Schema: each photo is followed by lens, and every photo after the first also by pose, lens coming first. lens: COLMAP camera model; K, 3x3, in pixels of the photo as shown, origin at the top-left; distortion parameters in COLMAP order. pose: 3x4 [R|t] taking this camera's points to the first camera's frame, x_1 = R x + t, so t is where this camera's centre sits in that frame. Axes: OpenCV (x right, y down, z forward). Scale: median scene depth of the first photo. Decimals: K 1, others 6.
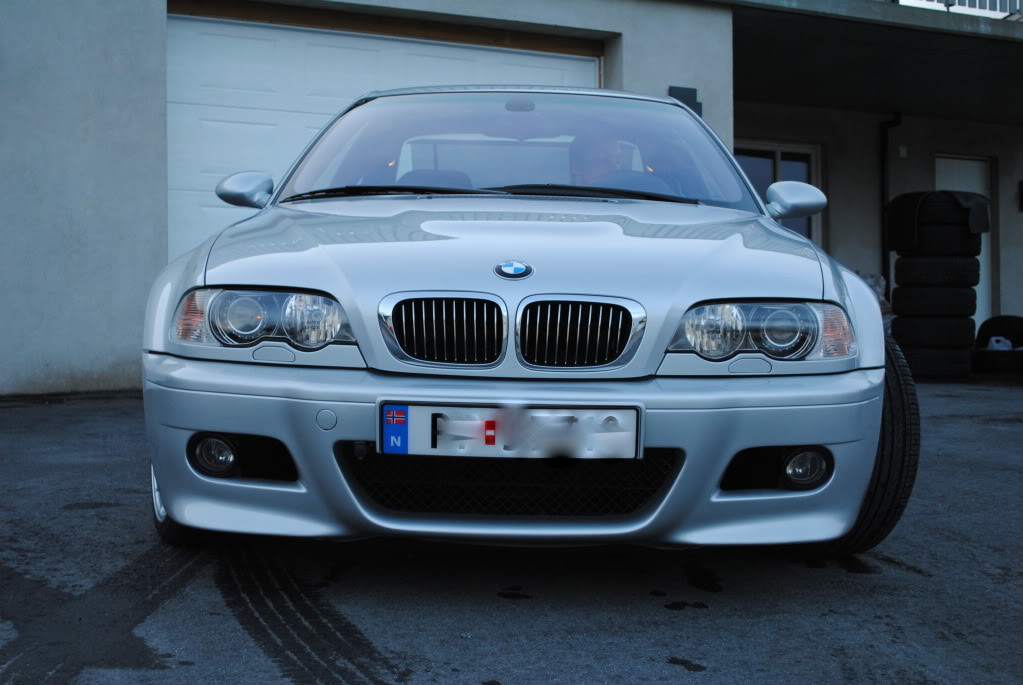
lens RADIAL K [[1496.8, 0, 540.8], [0, 1496.8, 341.5], [0, 0, 1]] dist [0.025855, 0.028393]
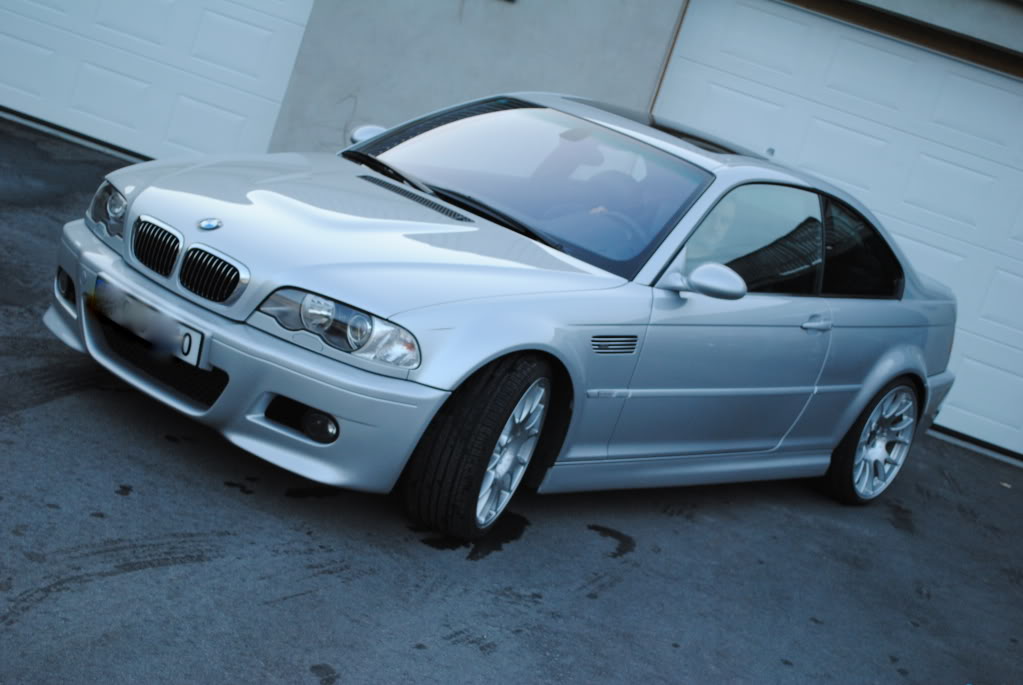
lens RADIAL K [[1776.9, 0, 511.5], [0, 1776.9, 342.5], [0, 0, 1]] dist [0.099336, 0.085452]
pose [[0.757849, 0.344682, -0.553949, 1.239553], [-0.330312, 0.934901, 0.129825, -0.269667], [0.562635, 0.084588, 0.822366, -0.280434]]
